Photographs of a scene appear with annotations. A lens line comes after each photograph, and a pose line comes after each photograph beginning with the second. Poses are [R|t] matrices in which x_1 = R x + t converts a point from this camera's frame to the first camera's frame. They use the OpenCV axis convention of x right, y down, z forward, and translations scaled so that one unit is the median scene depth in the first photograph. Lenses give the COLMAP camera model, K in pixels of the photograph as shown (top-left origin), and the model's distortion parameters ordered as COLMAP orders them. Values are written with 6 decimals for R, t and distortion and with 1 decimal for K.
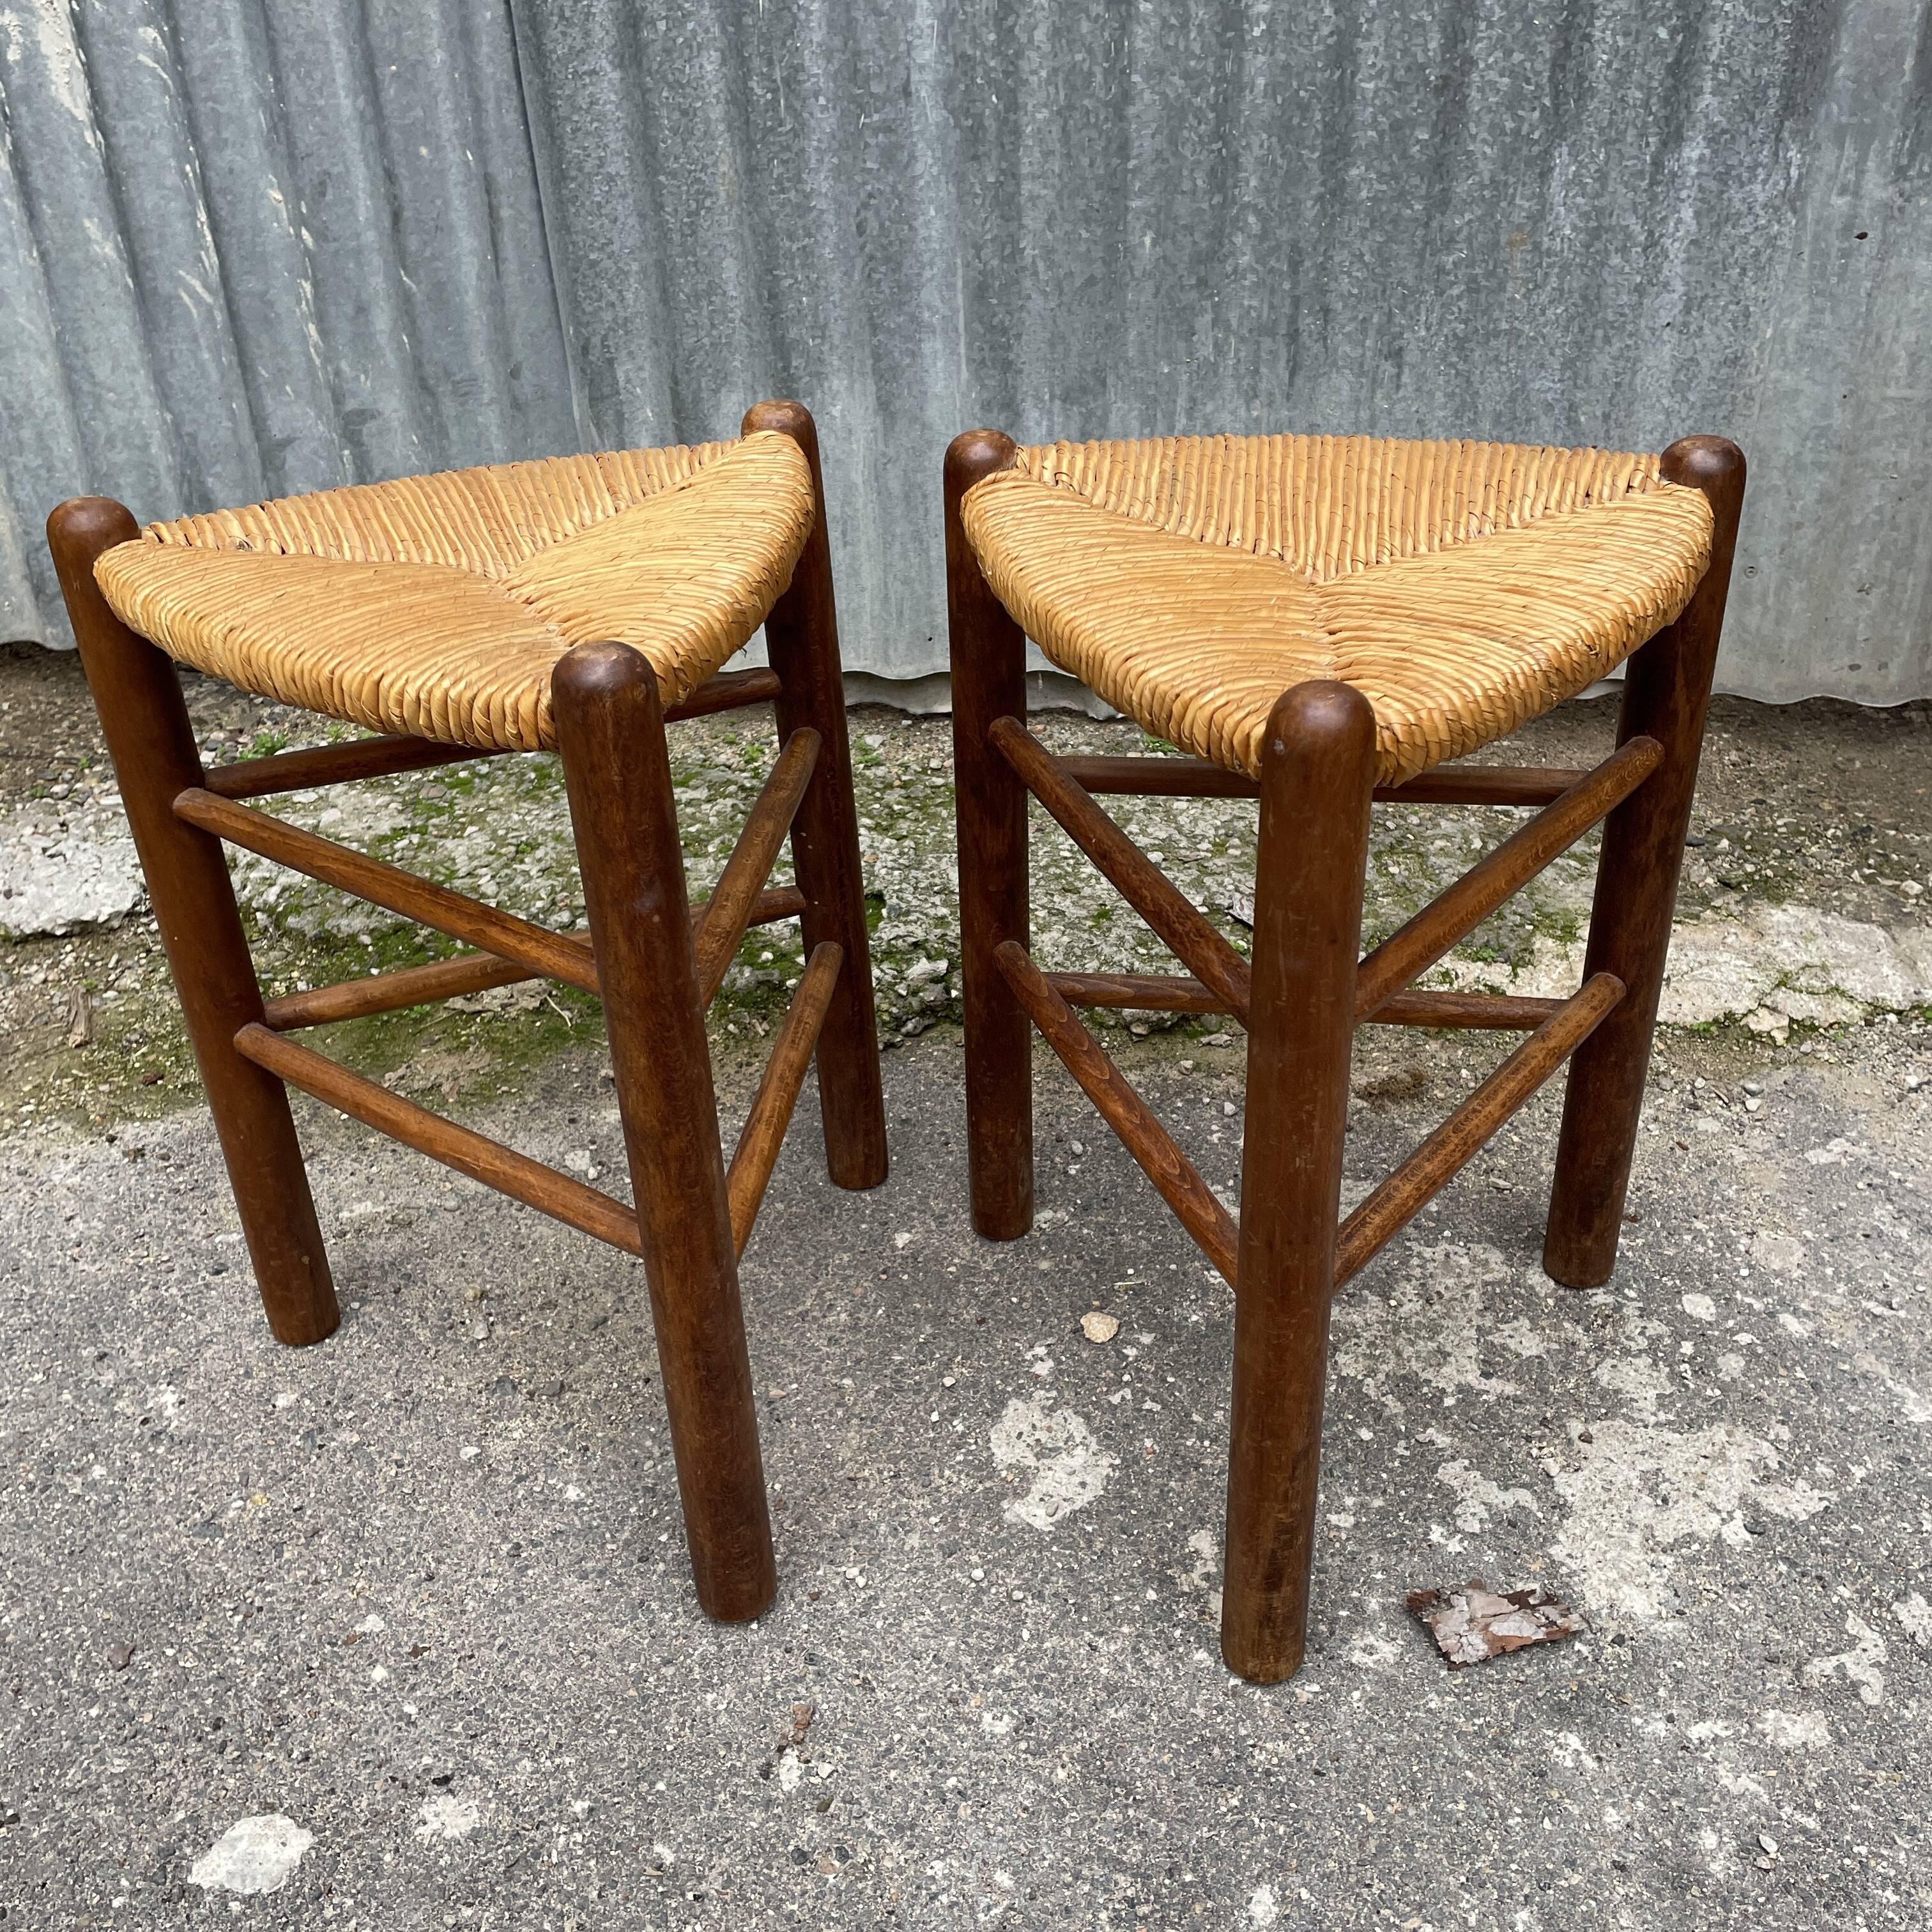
lens RADIAL K [[1933.6, 0, 980.7], [0, 1933.6, 978.5], [0, 0, 1]] dist [0.046011, 0.000000]
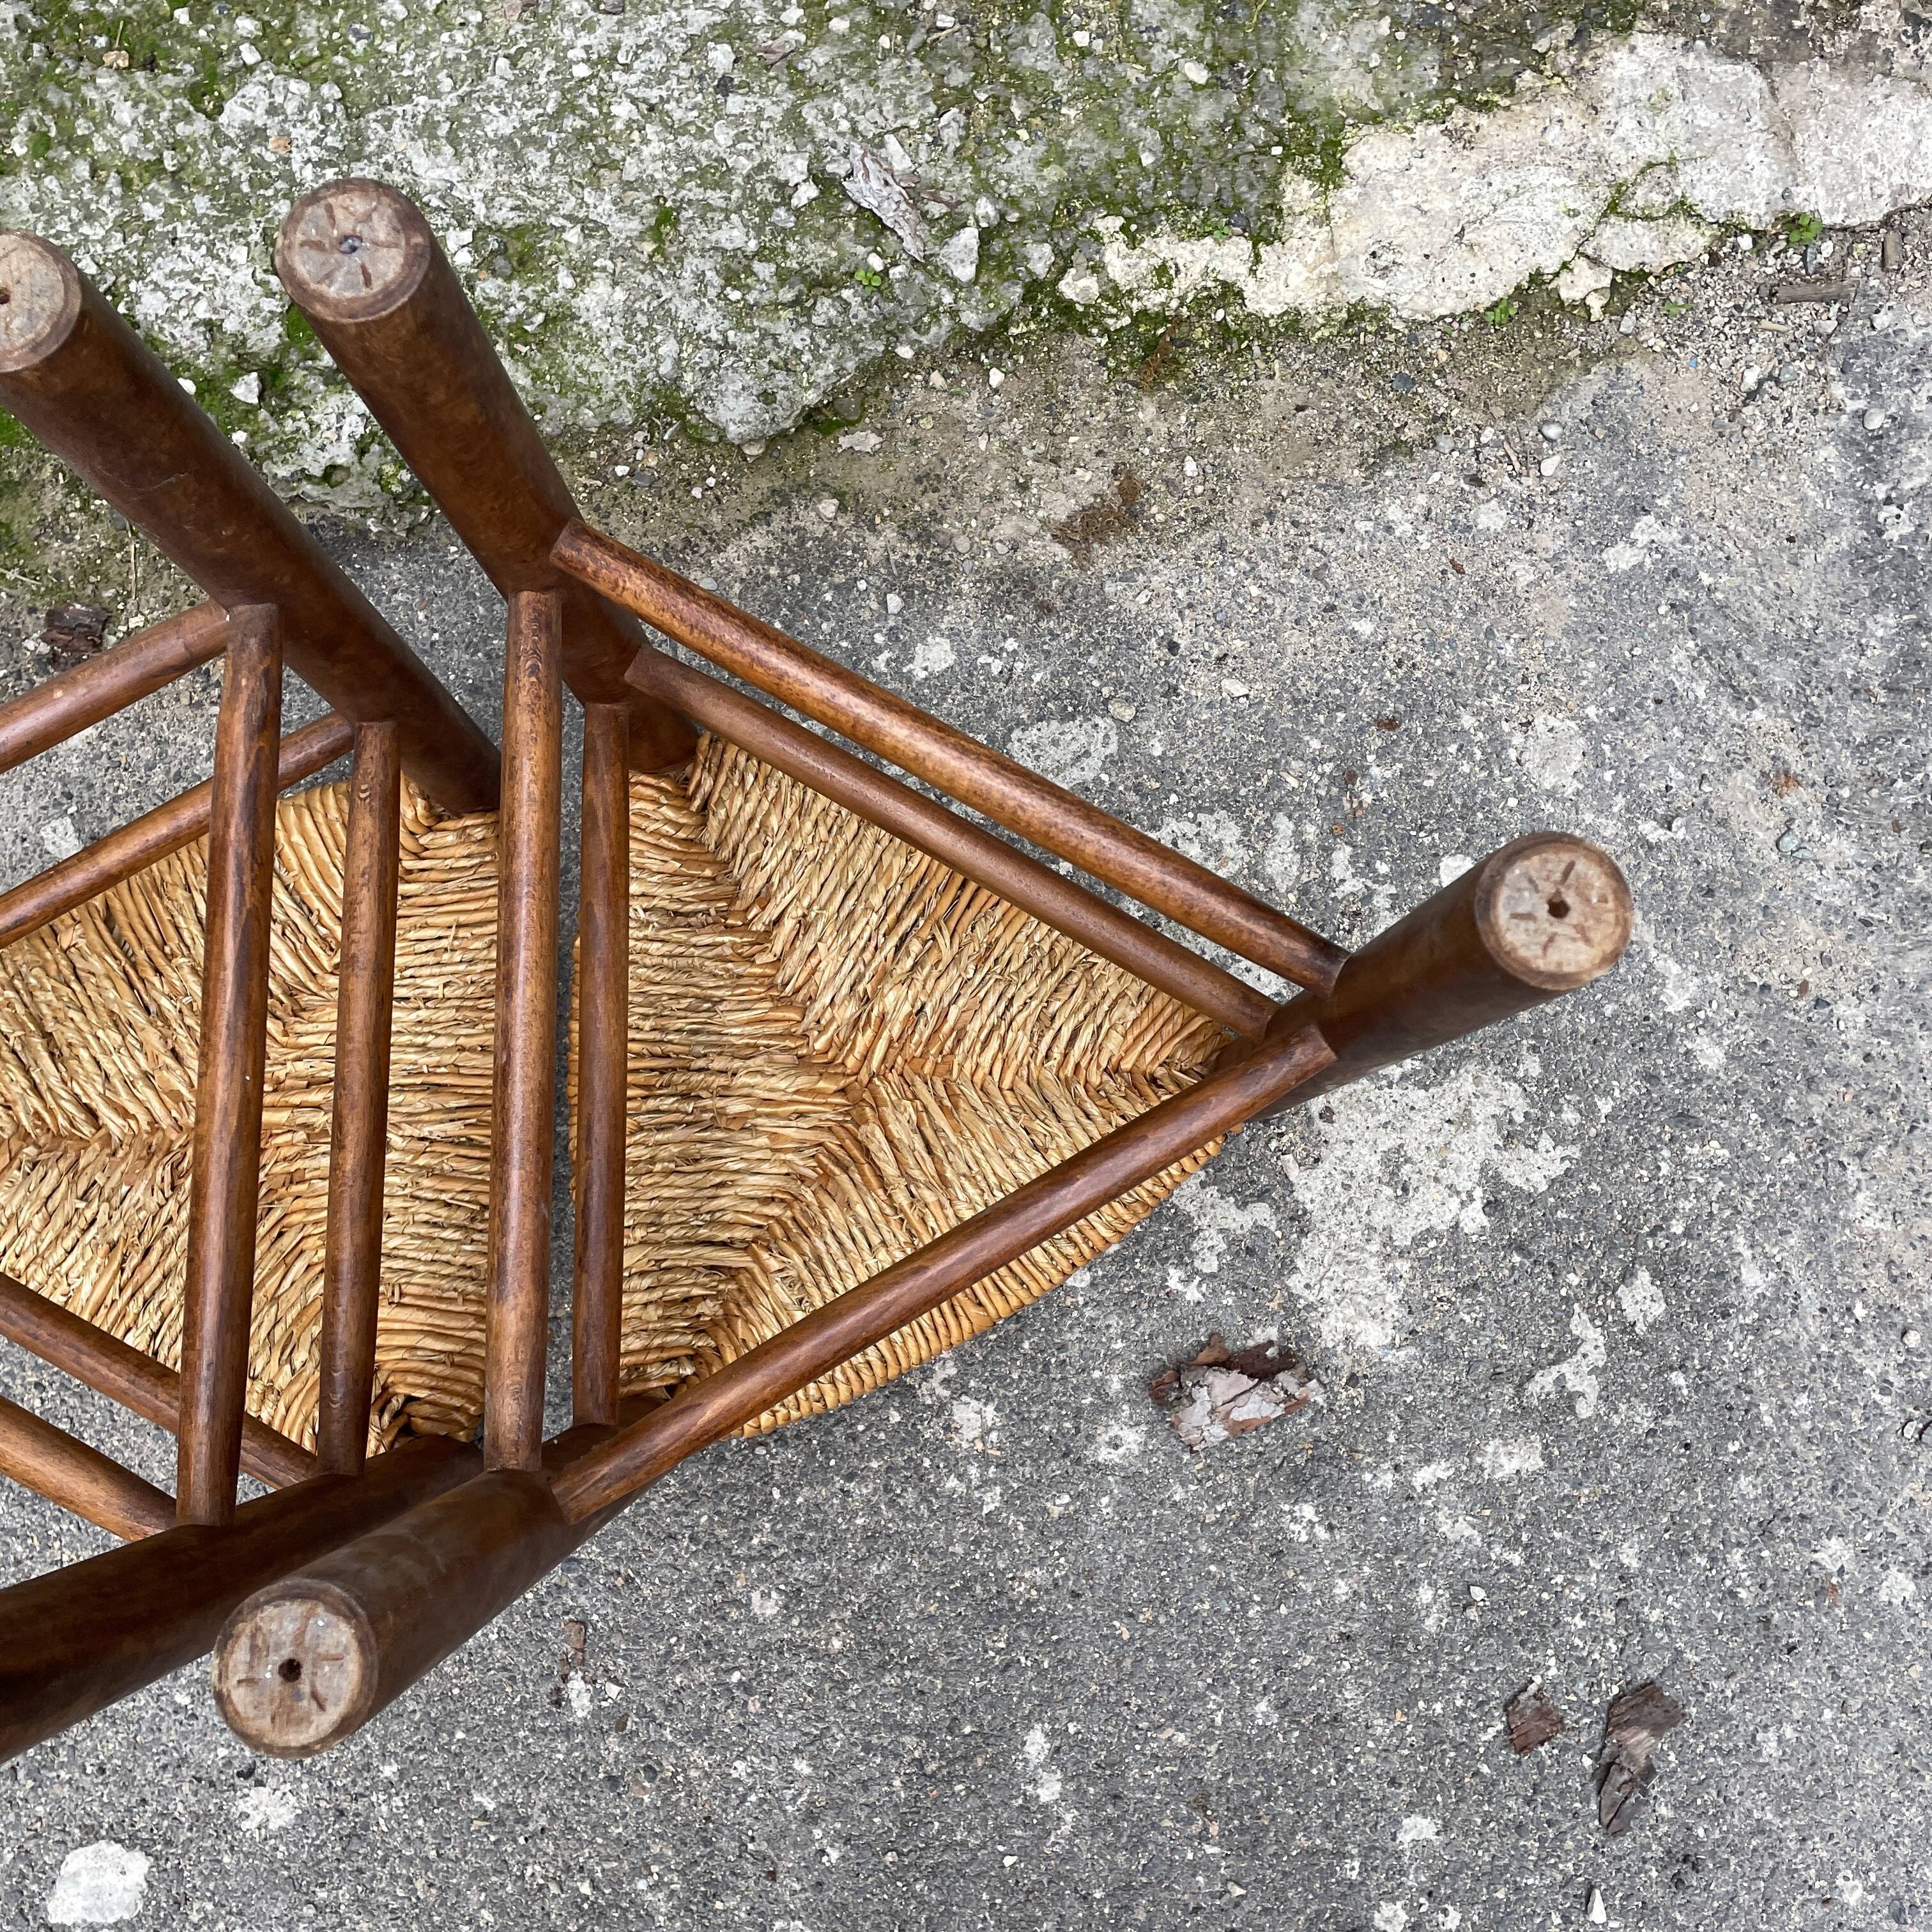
lens RADIAL K [[1933.6, 0, 953.3], [0, 1933.6, 951.9], [0, 0, 1]] dist [0.046011, 0.000000]
pose [[0.977714, -0.202883, 0.053981, 0.100191], [0.090393, 0.638883, 0.763975, -0.514525], [-0.189485, -0.742069, 0.642984, 0.485977]]
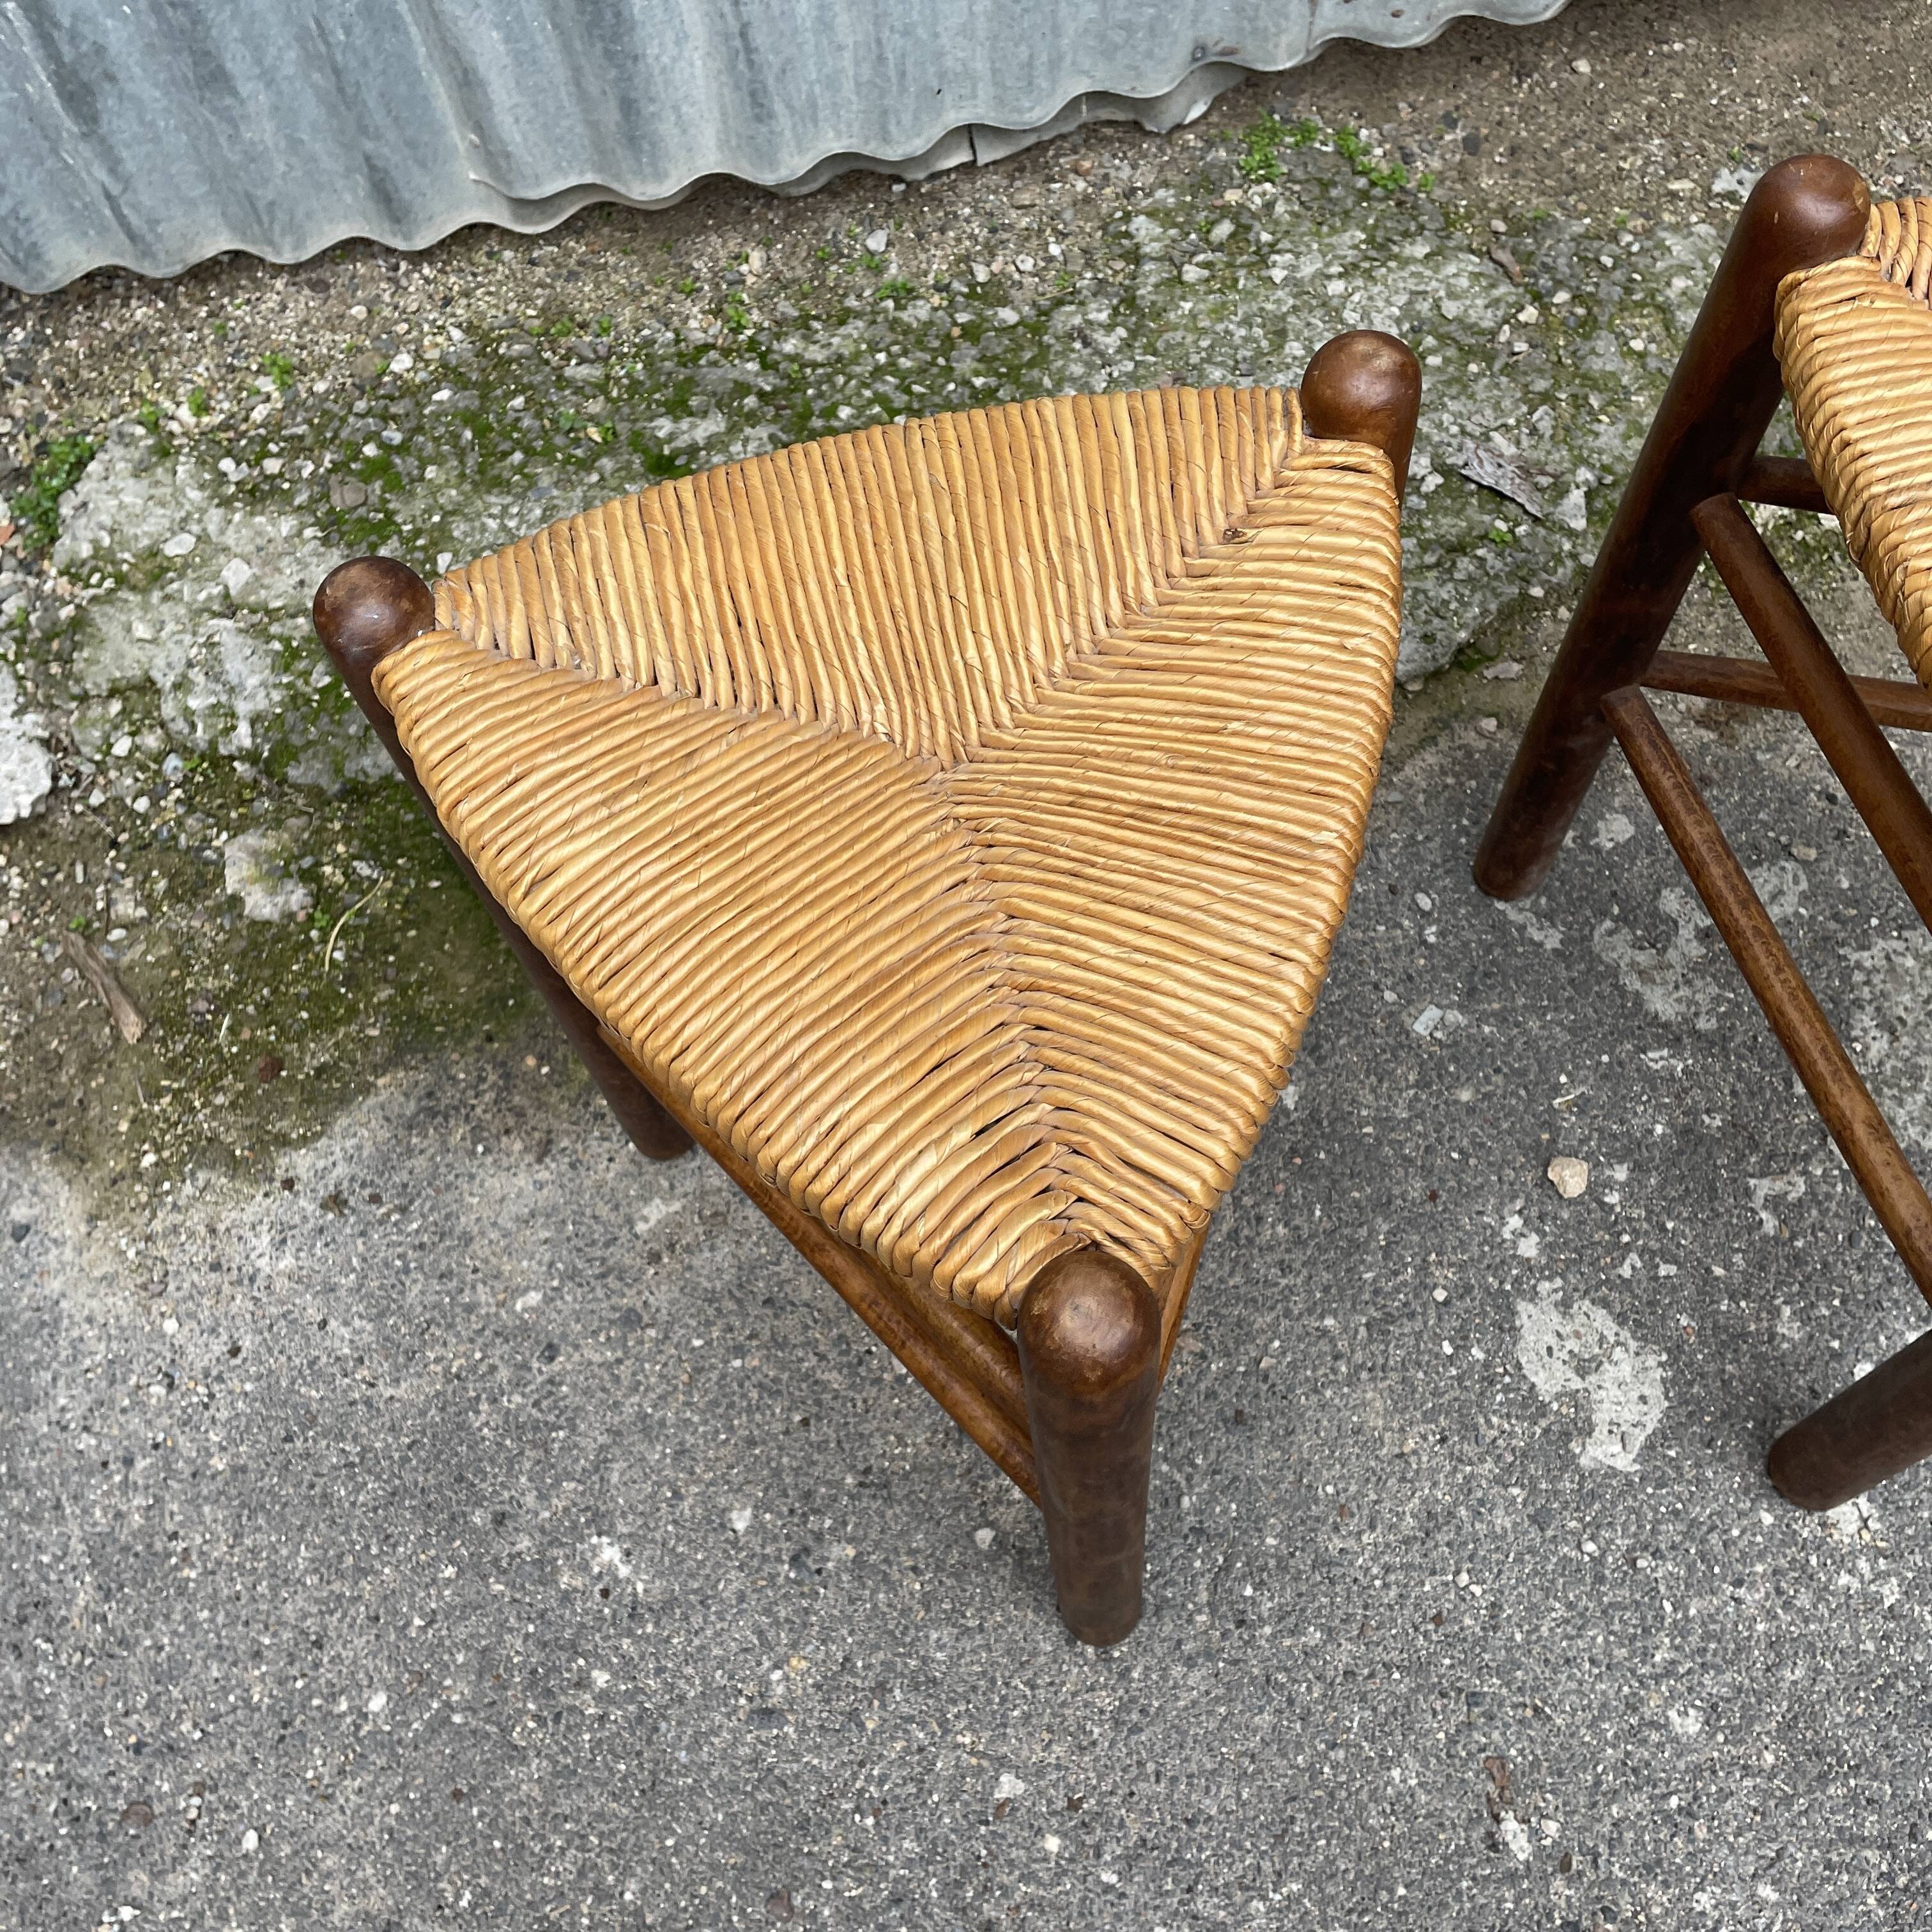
lens RADIAL K [[1933.6, 0, 955.6], [0, 1933.6, 977.7], [0, 0, 1]] dist [0.046011, 0.000000]
pose [[0.953956, -0.286697, 0.088163, -0.277048], [0.196398, 0.819193, 0.538842, -0.460198], [-0.226707, -0.496717, 0.837781, 0.363682]]
